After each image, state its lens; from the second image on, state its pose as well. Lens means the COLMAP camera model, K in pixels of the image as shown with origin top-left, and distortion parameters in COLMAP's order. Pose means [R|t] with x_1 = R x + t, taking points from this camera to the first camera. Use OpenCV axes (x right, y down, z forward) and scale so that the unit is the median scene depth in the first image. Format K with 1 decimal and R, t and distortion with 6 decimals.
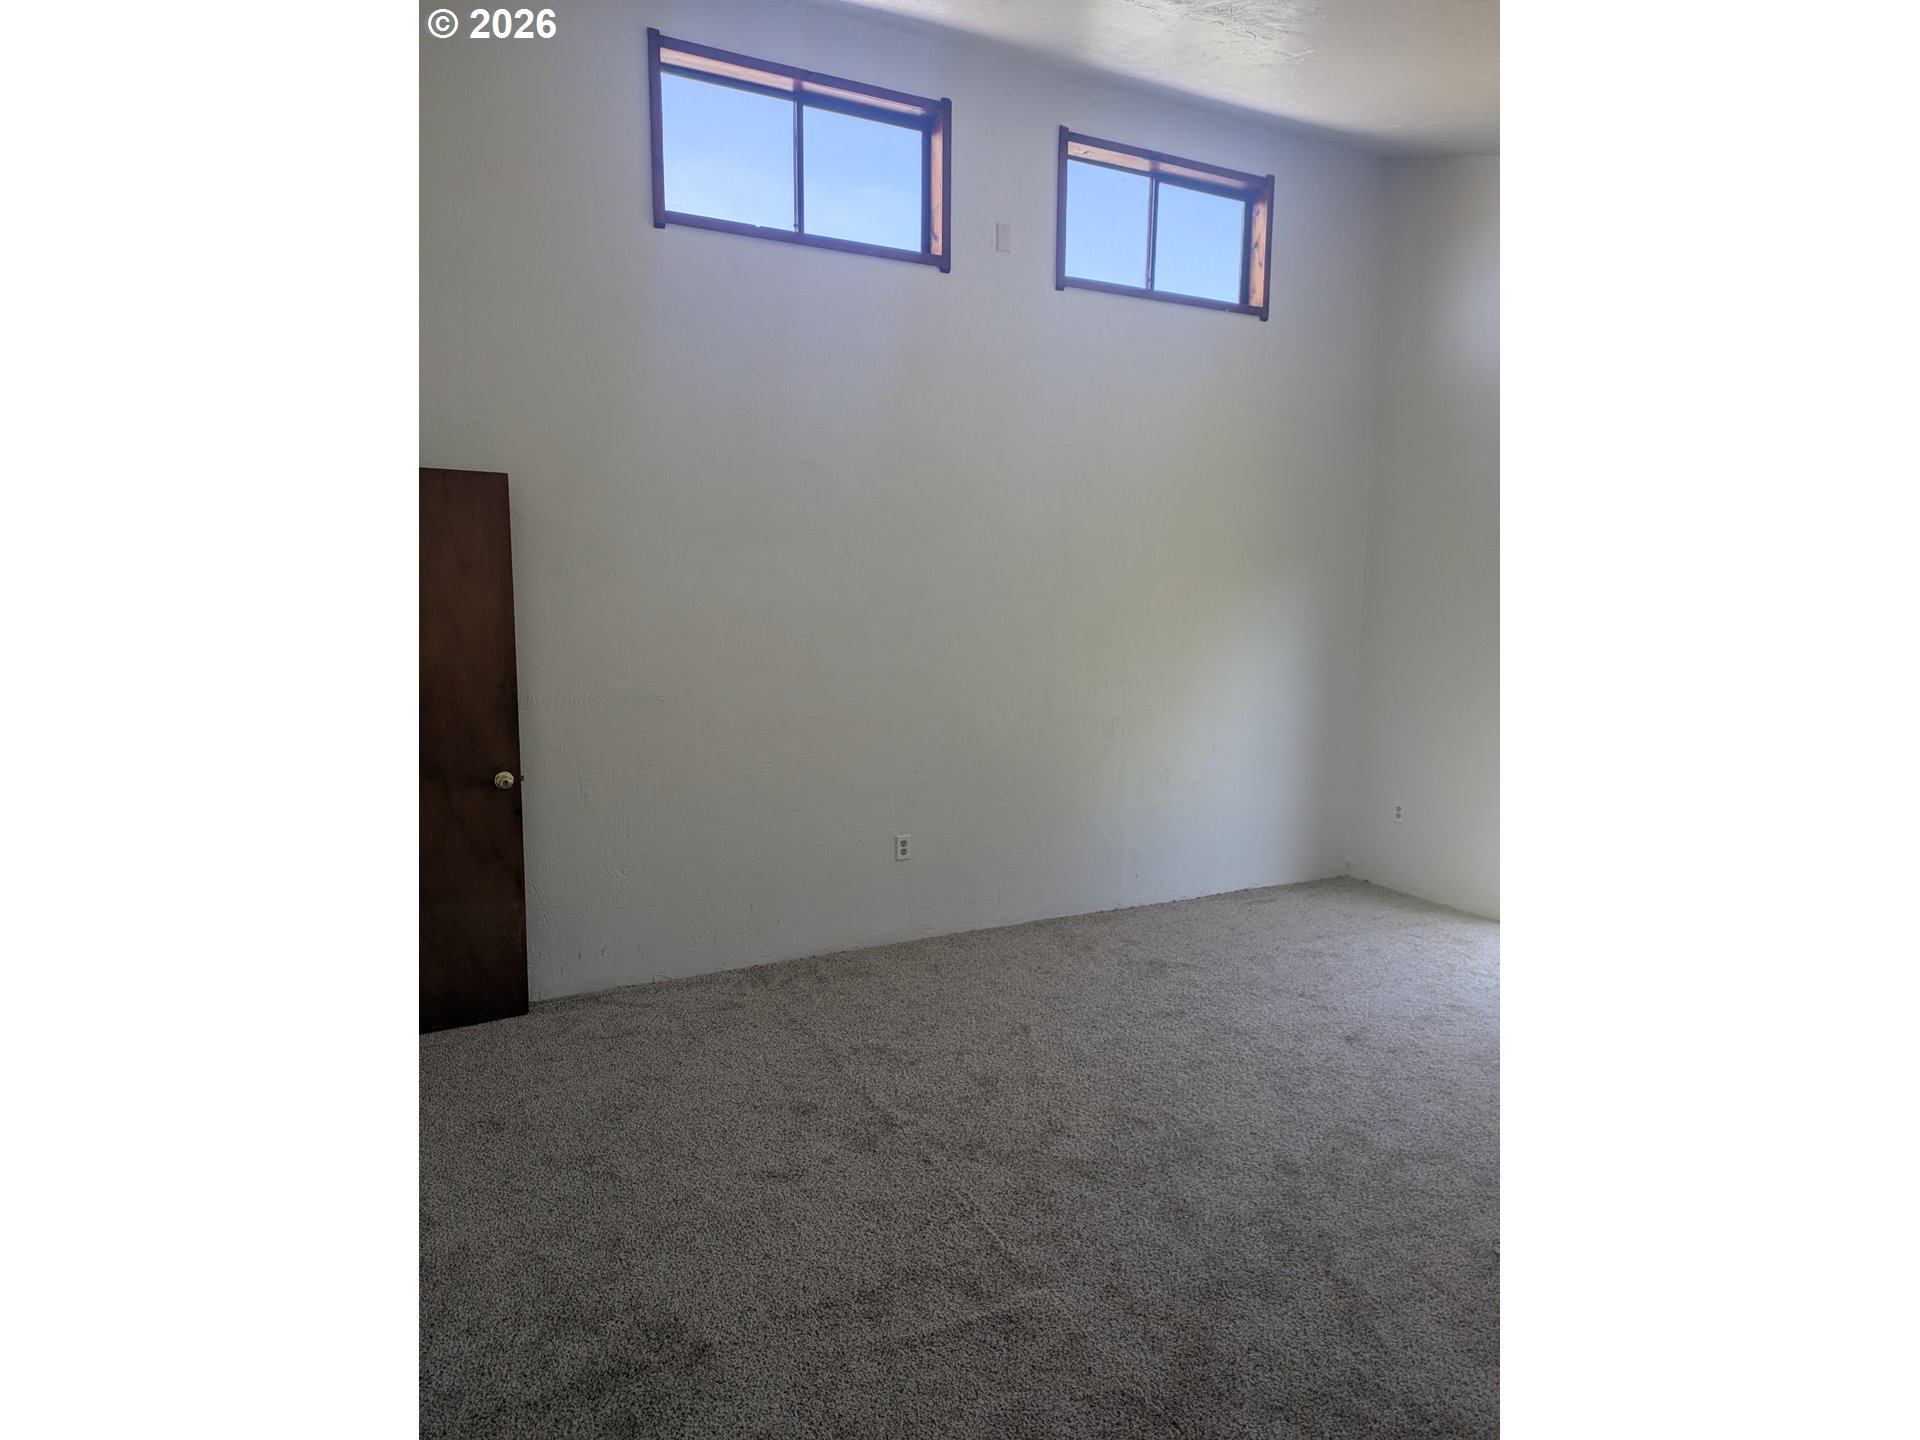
lens RADIAL K [[1031.6, 0, 960.0], [0, 1031.6, 720.0], [0, 0, 1]] dist [0.020410, -0.000122]
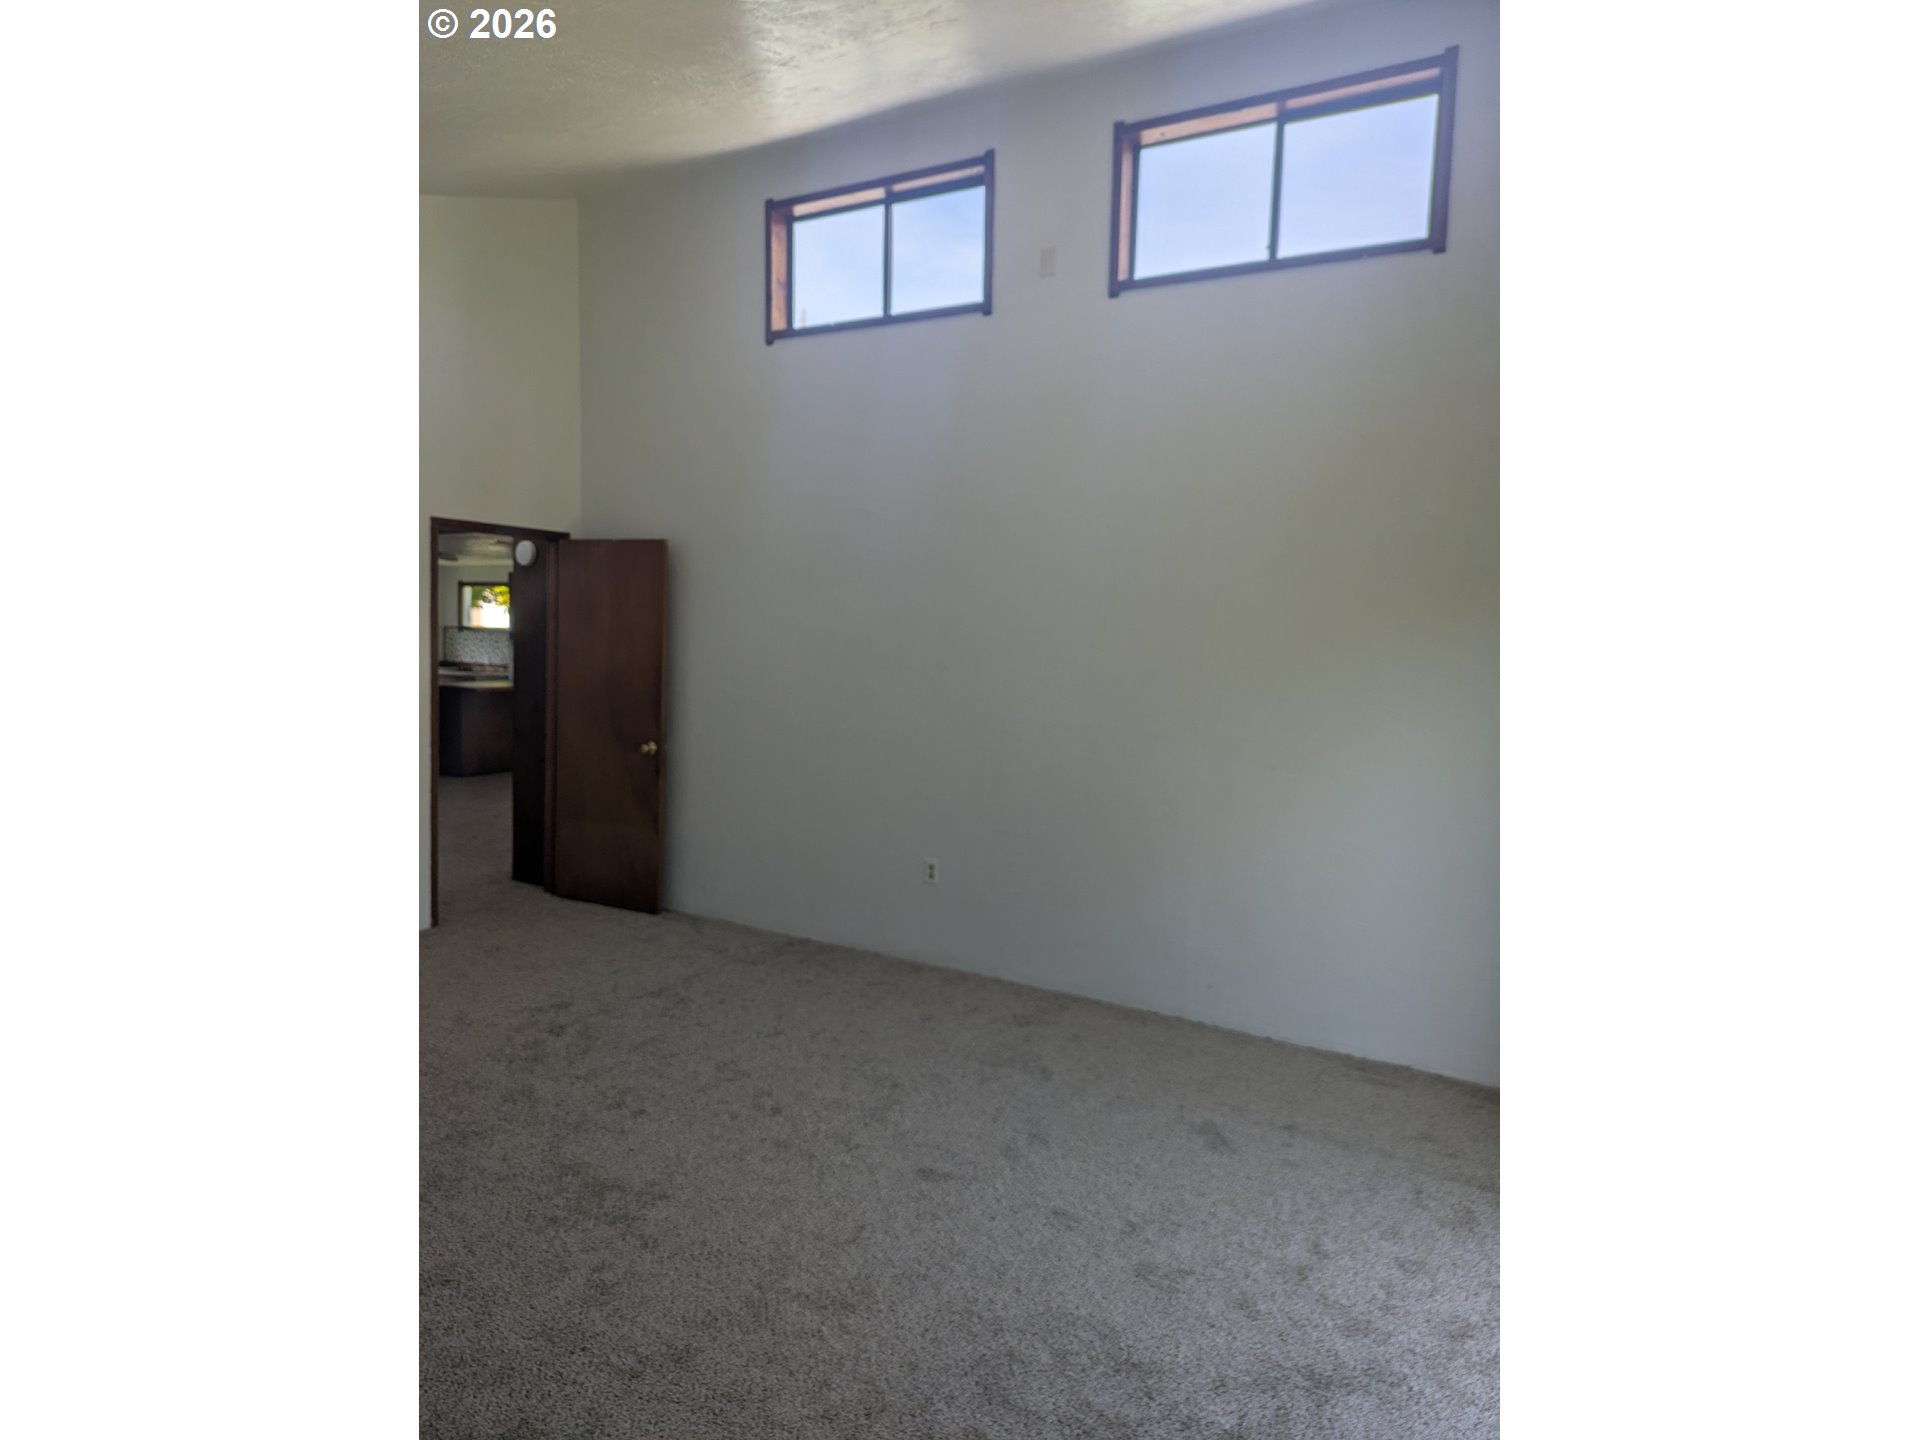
lens RADIAL K [[1055.2, 0, 960.0], [0, 1055.2, 720.0], [0, 0, 1]] dist [0.013366, -0.000907]
pose [[0.563382, 0.085710, -0.821739, 0.839304], [-0.127456, 0.991714, 0.016055, -0.049507], [0.816306, 0.095690, 0.569638, 0.413920]]
